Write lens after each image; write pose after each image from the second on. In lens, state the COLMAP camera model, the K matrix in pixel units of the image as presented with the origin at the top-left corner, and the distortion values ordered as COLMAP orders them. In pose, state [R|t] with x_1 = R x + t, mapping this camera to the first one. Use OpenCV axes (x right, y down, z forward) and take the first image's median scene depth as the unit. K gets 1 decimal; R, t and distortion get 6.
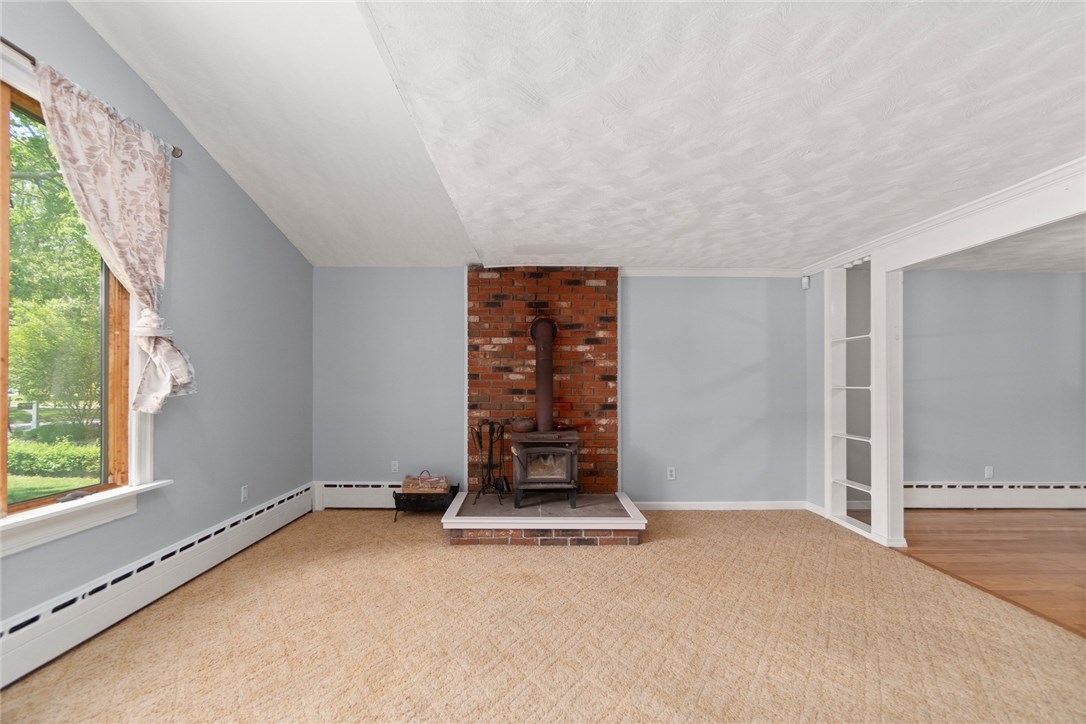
lens RADIAL K [[479.2, 0, 546.2], [0, 479.2, 383.1], [0, 0, 1]] dist [-0.001243, 0.000035]
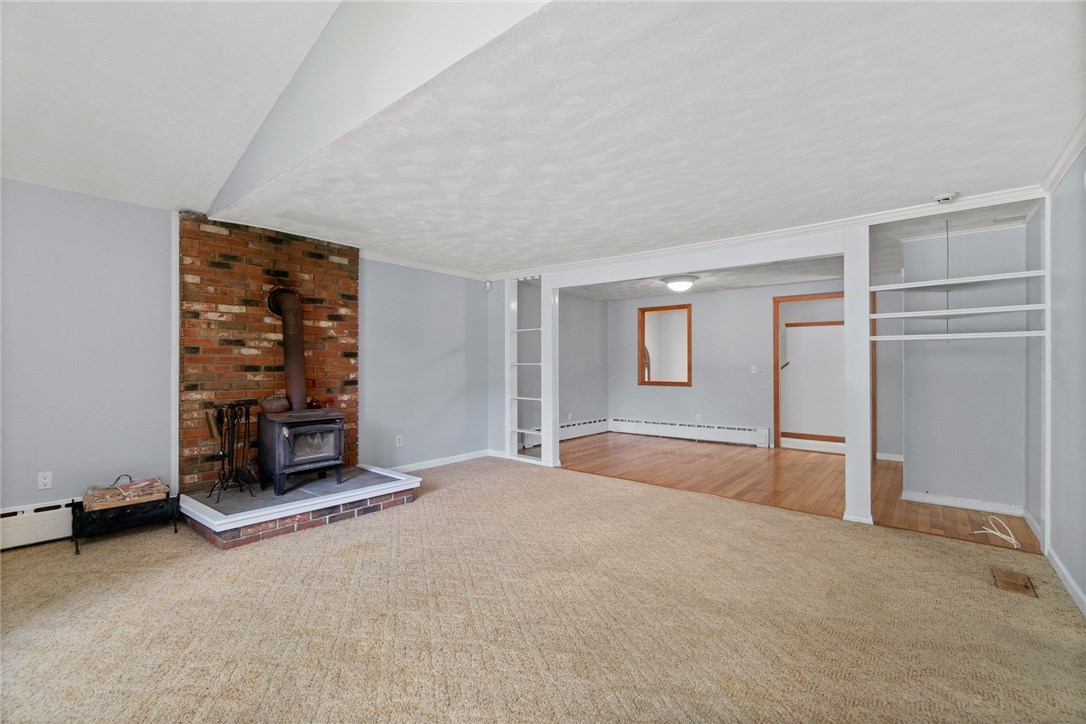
lens RADIAL K [[468.0, 0, 541.4], [0, 468.0, 365.2], [0, 0, 1]] dist [-0.000571, 0.000174]
pose [[0.653651, 0.000195, 0.756796, -0.369312], [-0.002204, 0.999996, 0.001646, 0.009395], [-0.756793, -0.002744, 0.653649, 0.036412]]
